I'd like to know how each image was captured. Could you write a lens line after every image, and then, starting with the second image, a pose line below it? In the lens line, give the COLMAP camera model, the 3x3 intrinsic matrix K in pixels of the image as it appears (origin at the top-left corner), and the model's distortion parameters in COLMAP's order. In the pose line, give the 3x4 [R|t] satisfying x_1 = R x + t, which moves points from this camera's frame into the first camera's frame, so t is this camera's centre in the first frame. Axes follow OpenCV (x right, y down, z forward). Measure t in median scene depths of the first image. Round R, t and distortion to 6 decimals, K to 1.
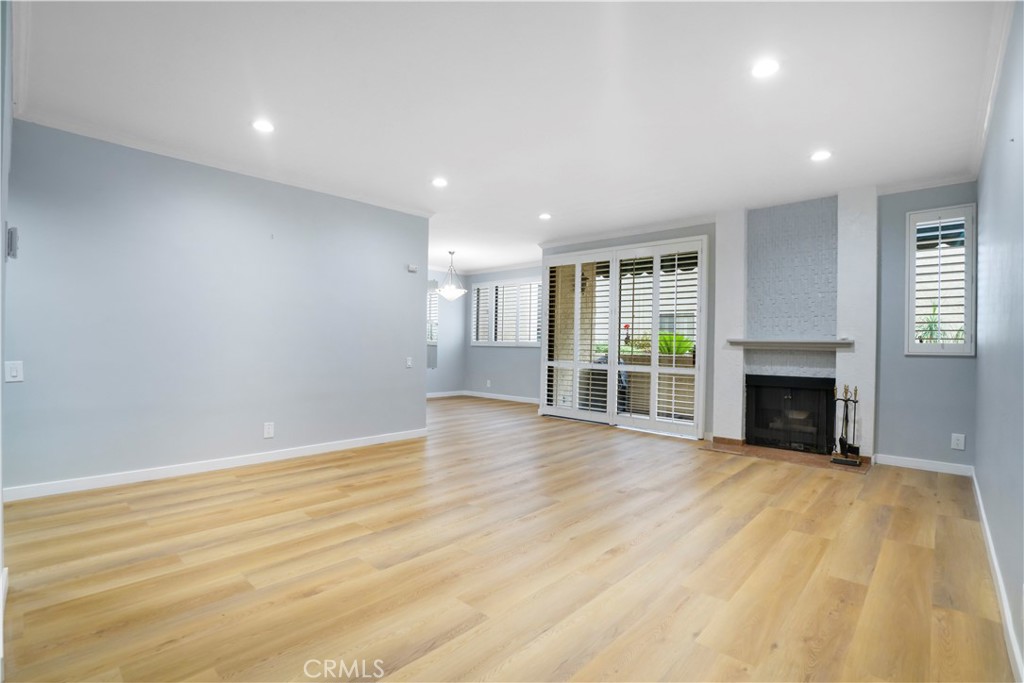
lens RADIAL K [[480.0, 0, 508.6], [0, 480.0, 345.3], [0, 0, 1]] dist [-0.057395, 0.015513]
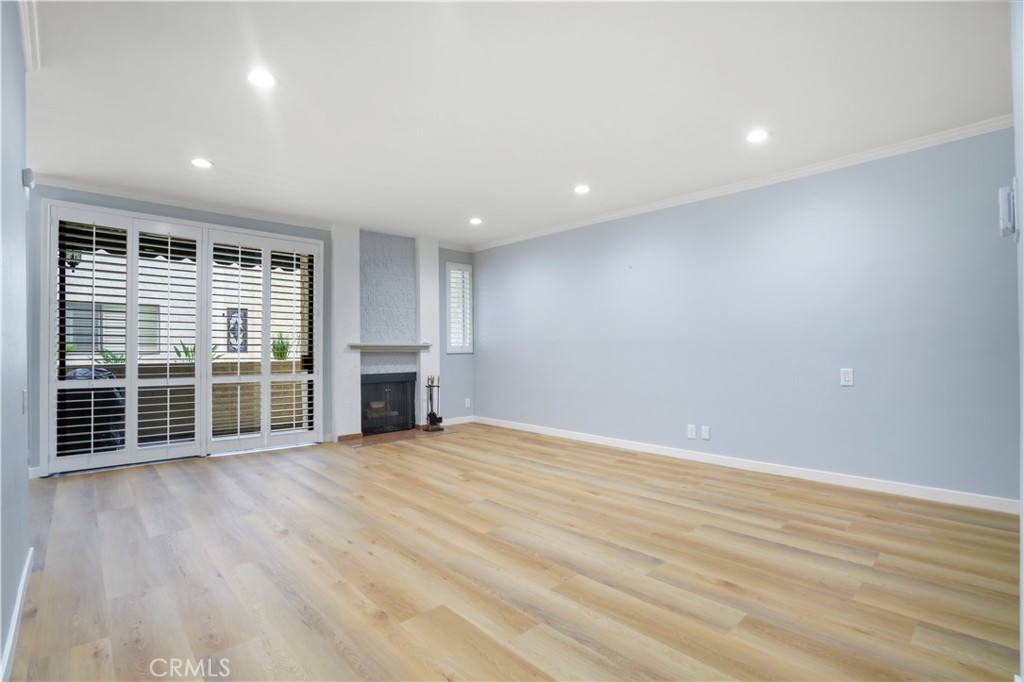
lens RADIAL K [[480.0, 0, 508.6], [0, 480.0, 344.8], [0, 0, 1]] dist [-0.057395, 0.015513]
pose [[0.064144, -0.006629, 0.997919, -0.643309], [0.009480, 0.999937, 0.006033, -0.013649], [-0.997896, 0.009073, 0.064203, 0.603282]]
